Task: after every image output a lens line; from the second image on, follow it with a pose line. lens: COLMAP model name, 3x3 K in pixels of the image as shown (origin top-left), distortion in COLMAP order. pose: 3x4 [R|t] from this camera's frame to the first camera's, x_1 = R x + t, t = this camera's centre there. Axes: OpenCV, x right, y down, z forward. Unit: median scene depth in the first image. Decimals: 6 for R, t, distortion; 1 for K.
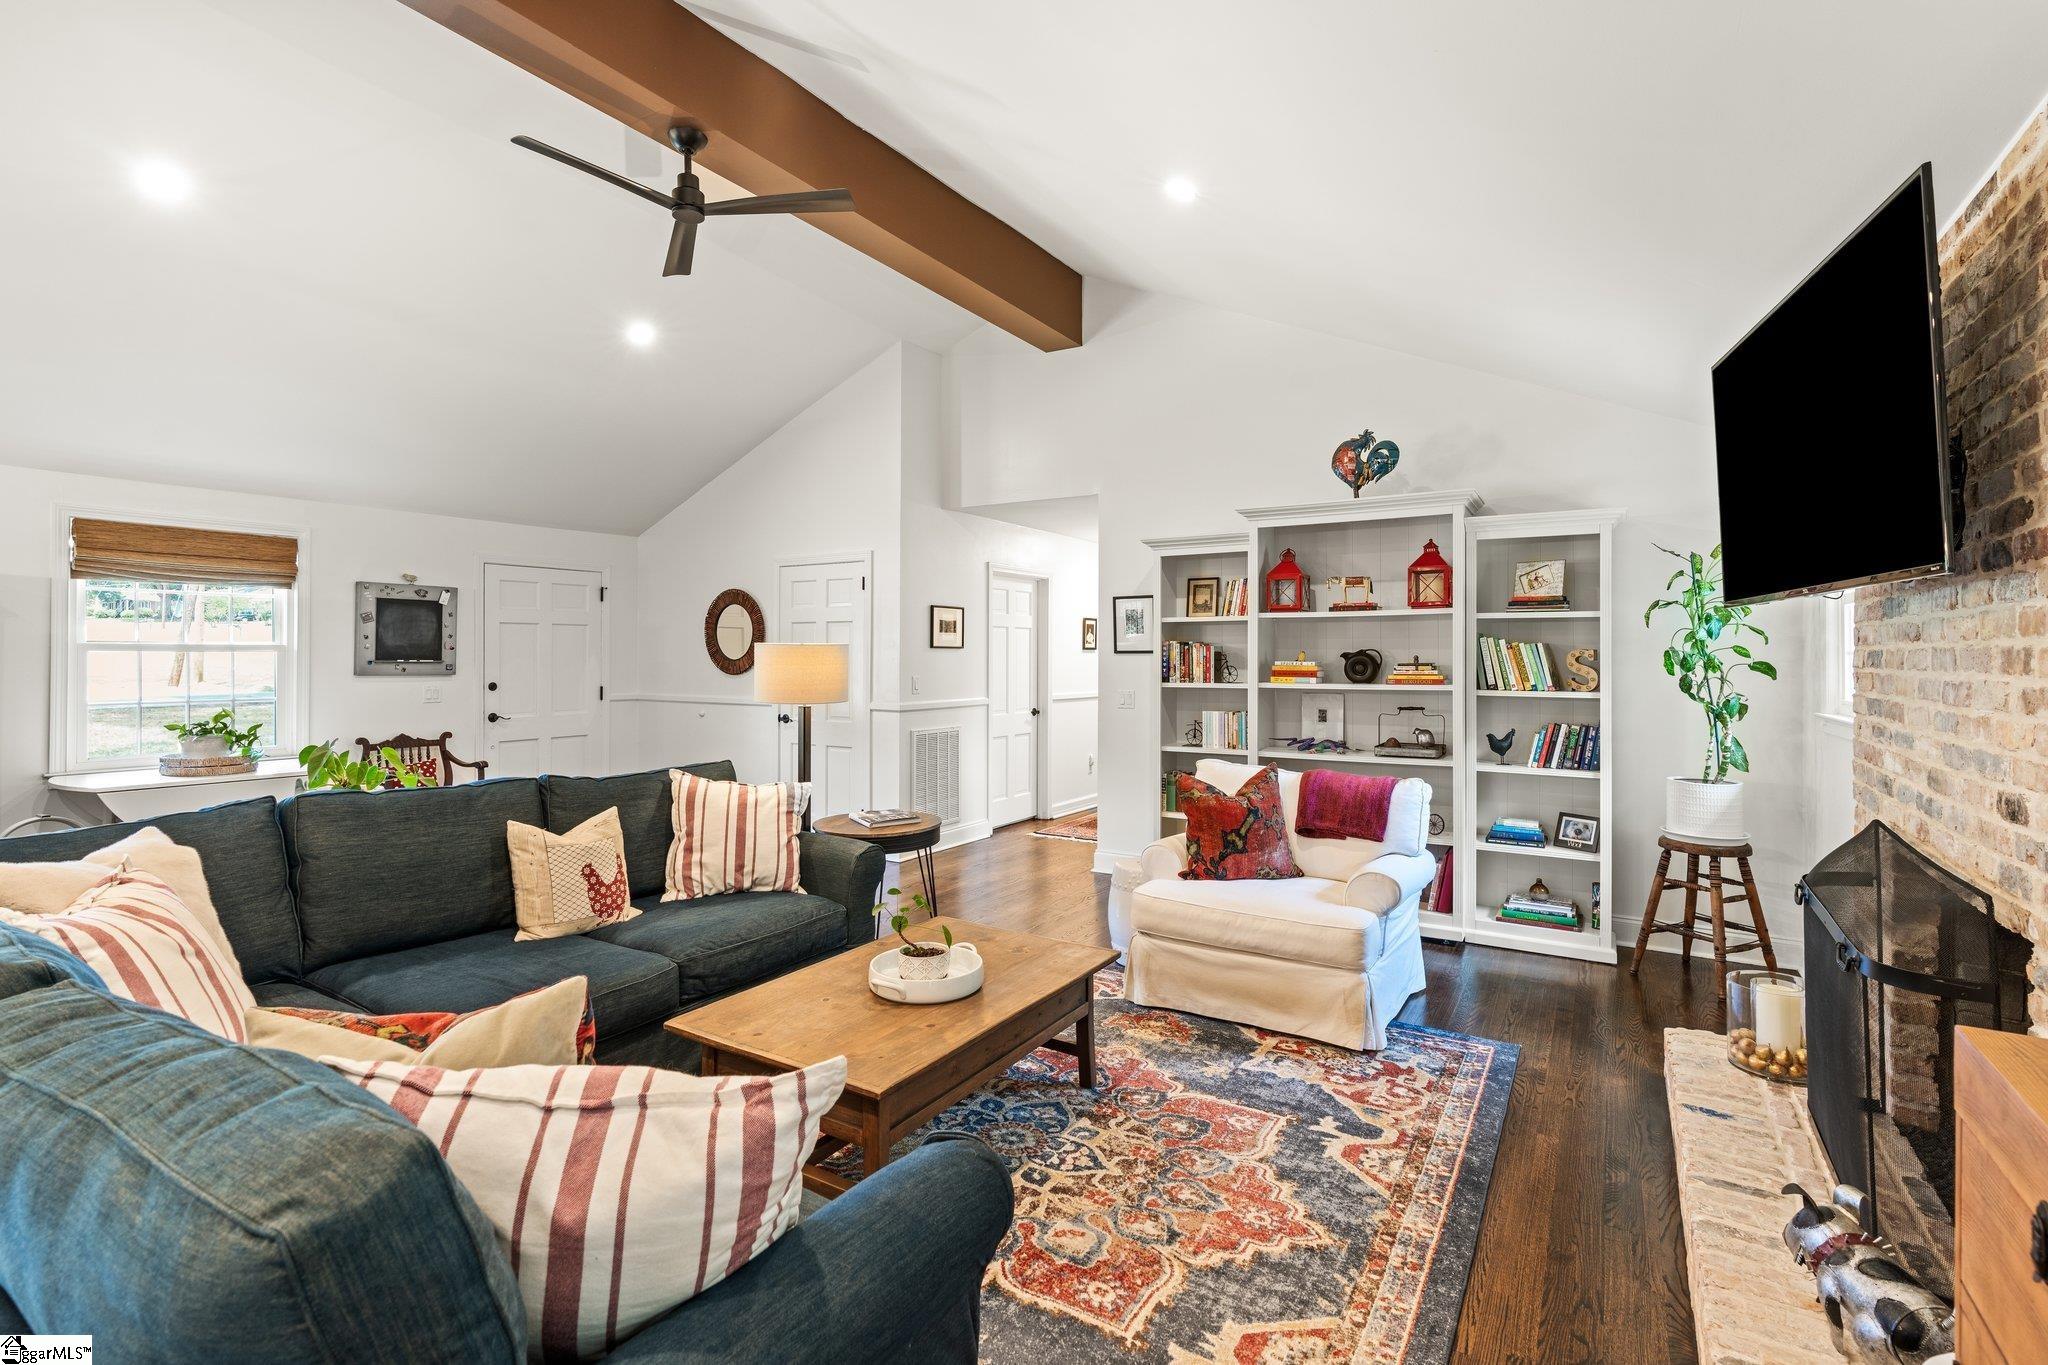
lens RADIAL K [[944.1, 0, 1032.4], [0, 944.1, 648.8], [0, 0, 1]] dist [-0.010042, 0.004601]
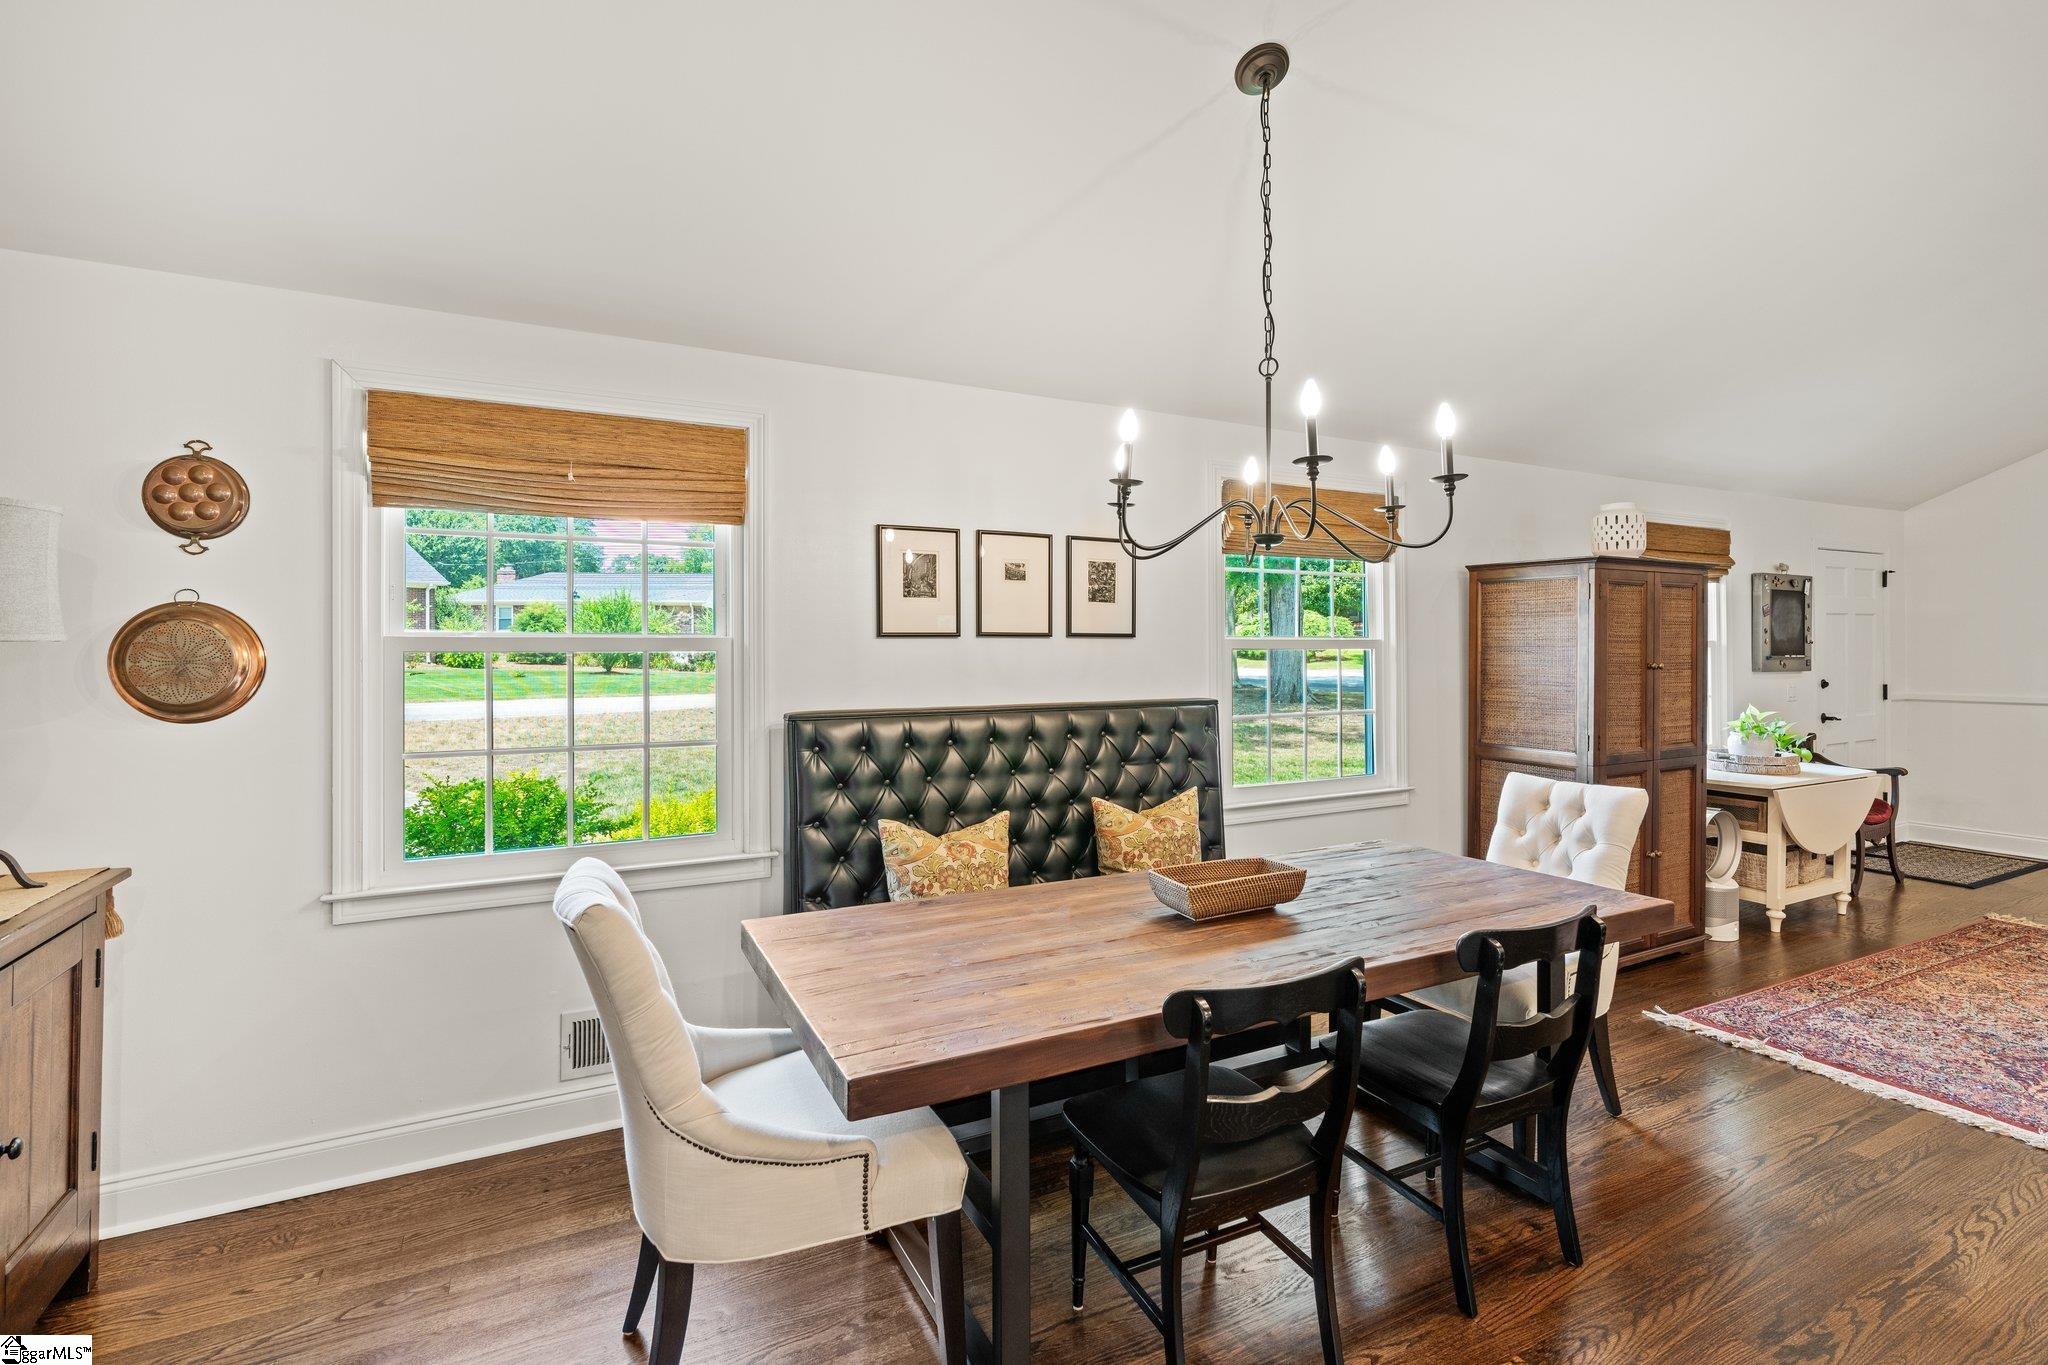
lens RADIAL K [[944.1, 0, 1032.4], [0, 944.1, 648.8], [0, 0, 1]] dist [-0.010042, 0.004601]
pose [[0.861415, -0.013004, -0.507736, -1.159231], [0.014562, 0.999894, -0.000905, -0.006410], [0.507694, -0.006614, 0.861512, -0.261691]]
